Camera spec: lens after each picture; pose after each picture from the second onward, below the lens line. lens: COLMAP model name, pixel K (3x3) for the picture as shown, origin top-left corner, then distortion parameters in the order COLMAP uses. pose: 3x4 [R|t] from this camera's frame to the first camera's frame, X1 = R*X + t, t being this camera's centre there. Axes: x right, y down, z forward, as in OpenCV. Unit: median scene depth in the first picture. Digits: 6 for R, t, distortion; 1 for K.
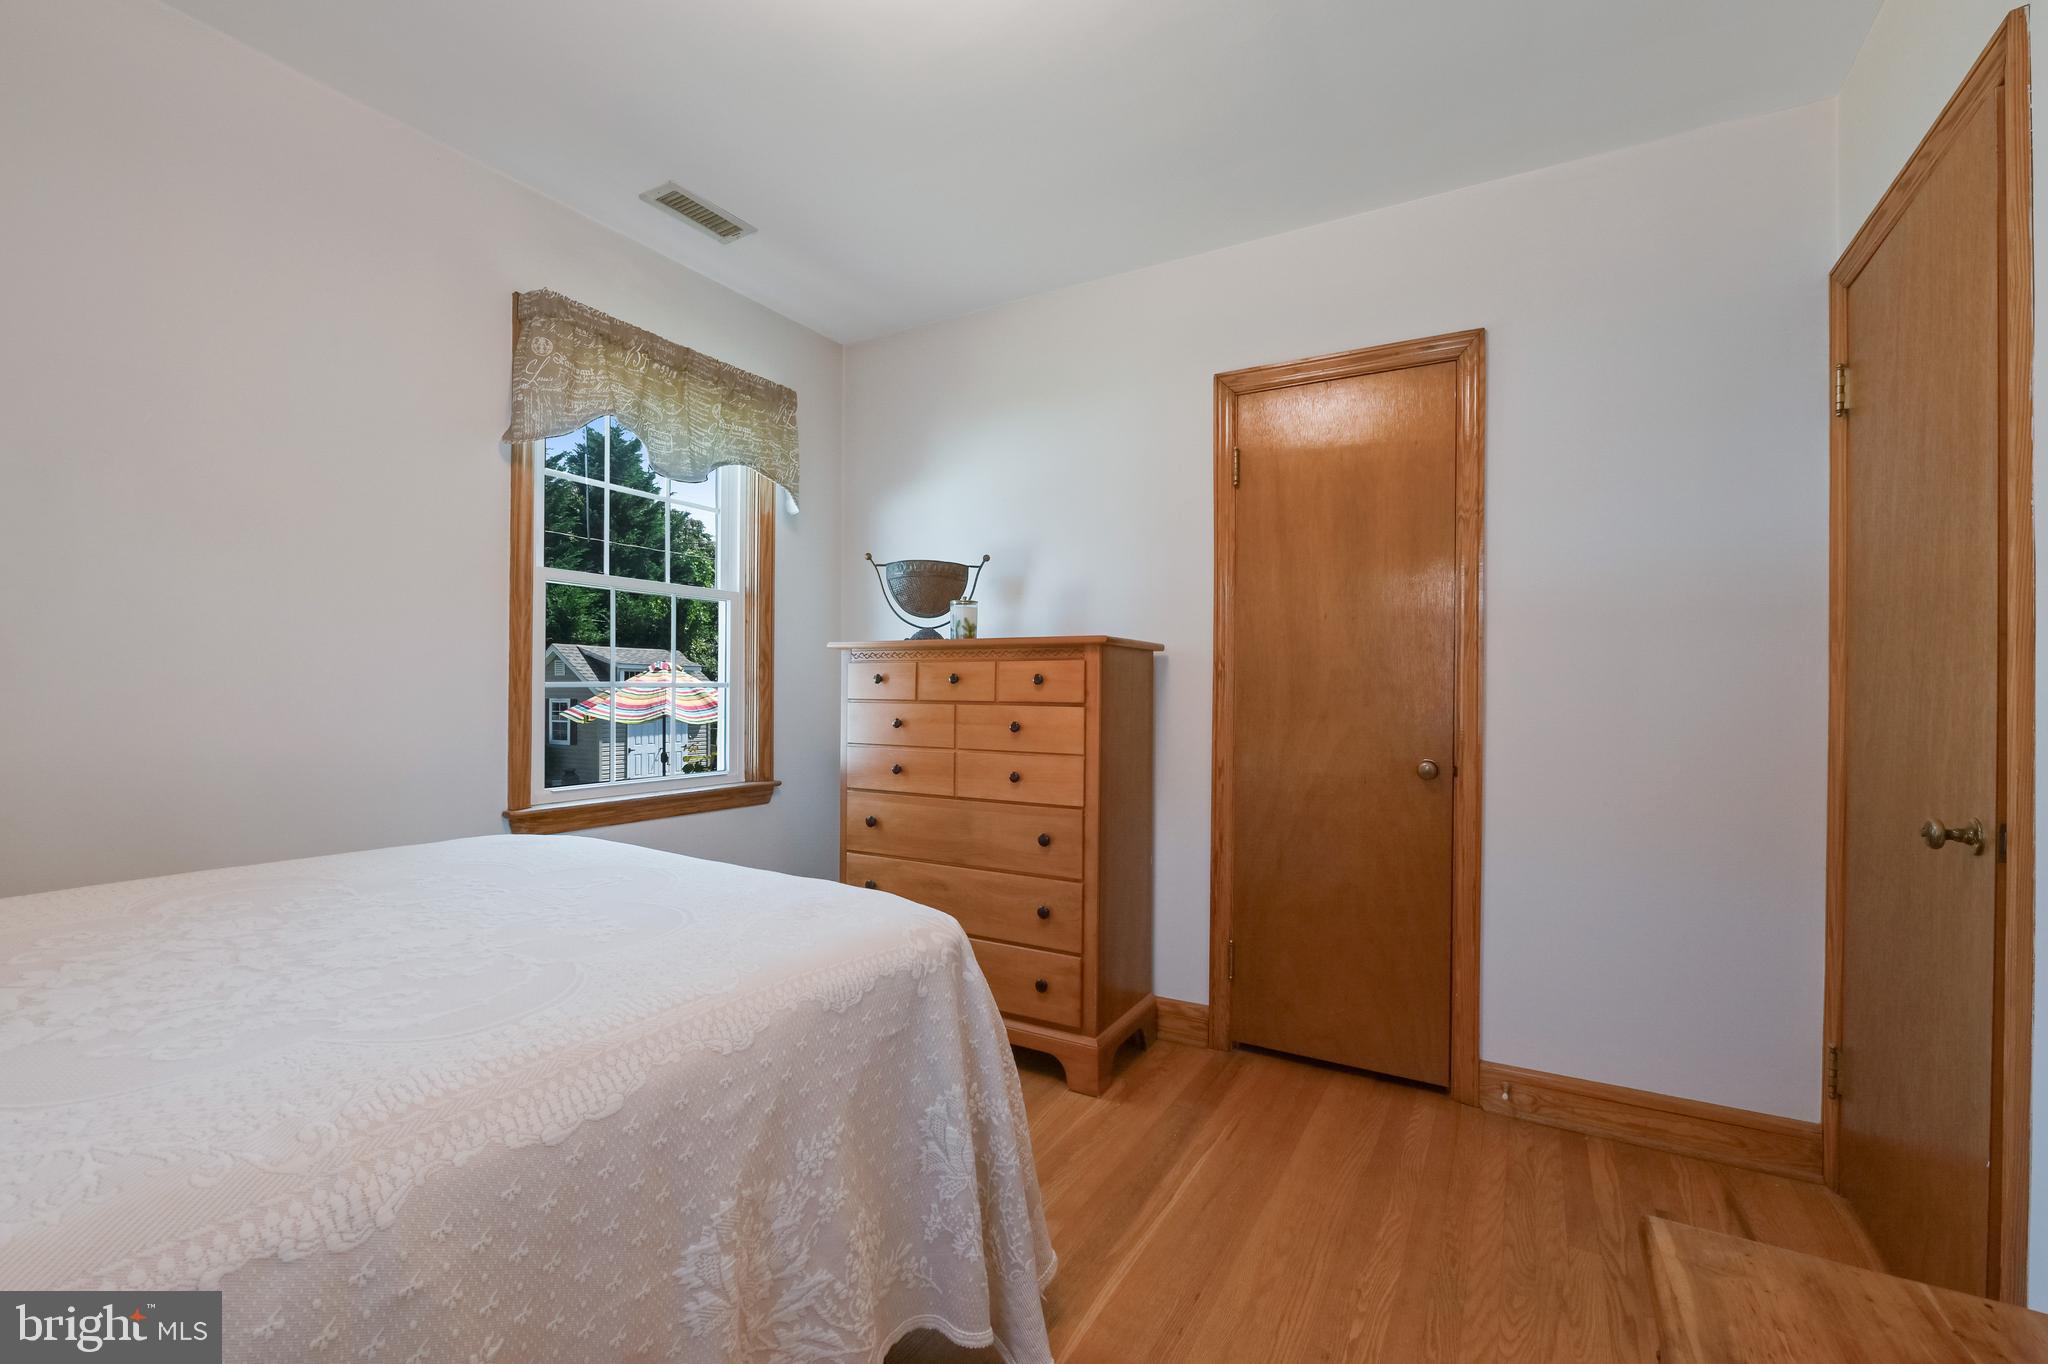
lens RADIAL K [[852.1, 0, 1032.2], [0, 852.1, 675.9], [0, 0, 1]] dist [0.001943, 0.000196]
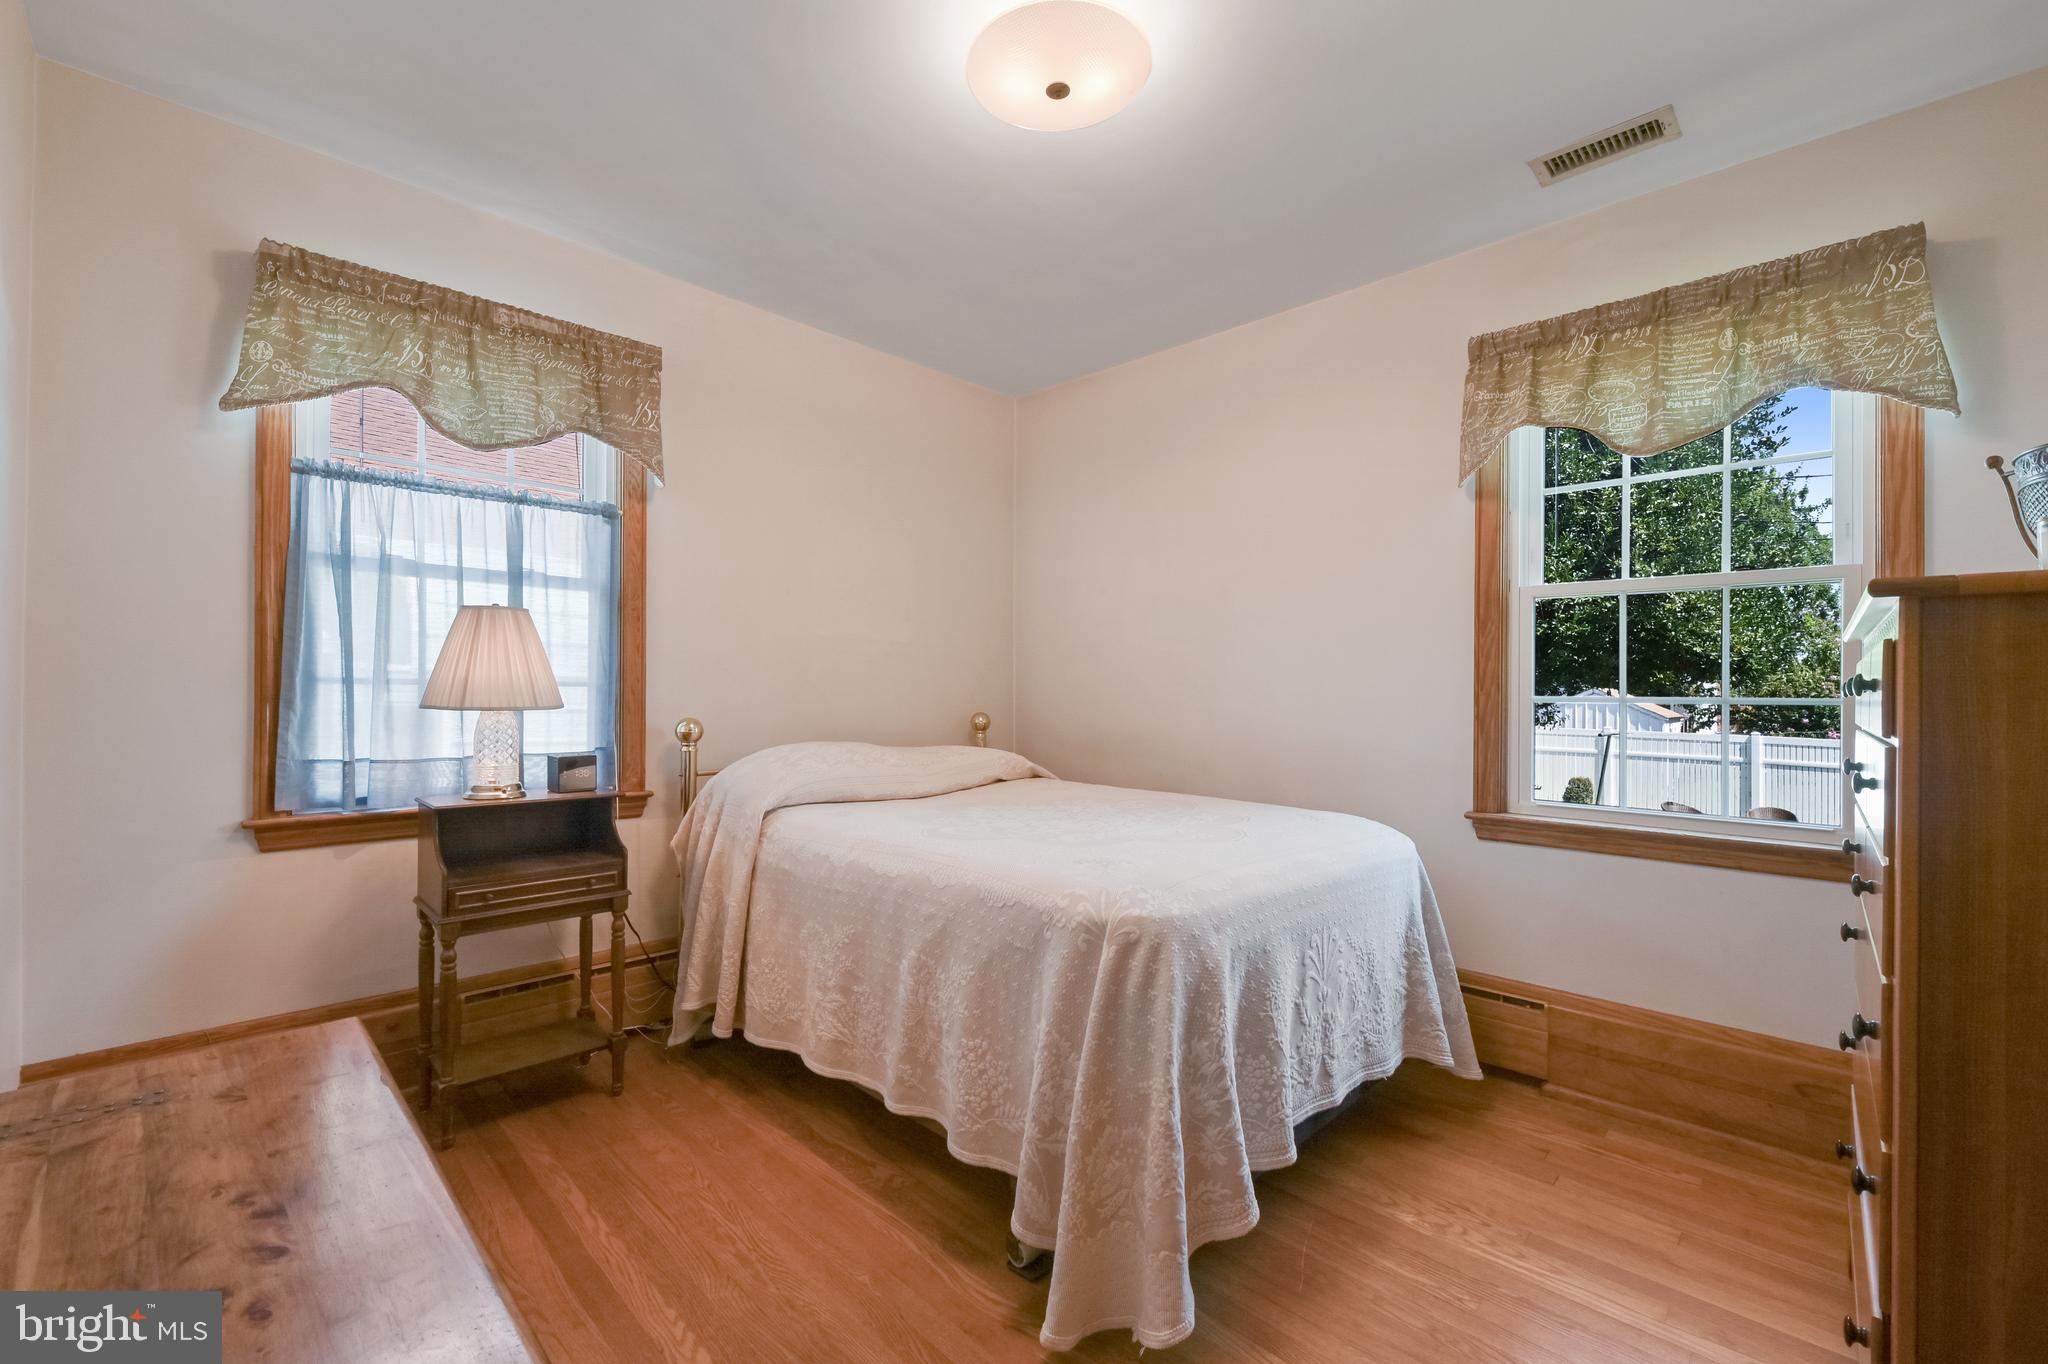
lens RADIAL K [[817.3, 0, 1031.1], [0, 817.3, 688.3], [0, 0, 1]] dist [-0.010214, -0.000053]
pose [[-0.234997, -0.015486, -0.971873, 0.516264], [-0.004254, 0.999880, -0.014904, 0.014011], [0.971987, 0.000632, -0.235035, 0.624240]]
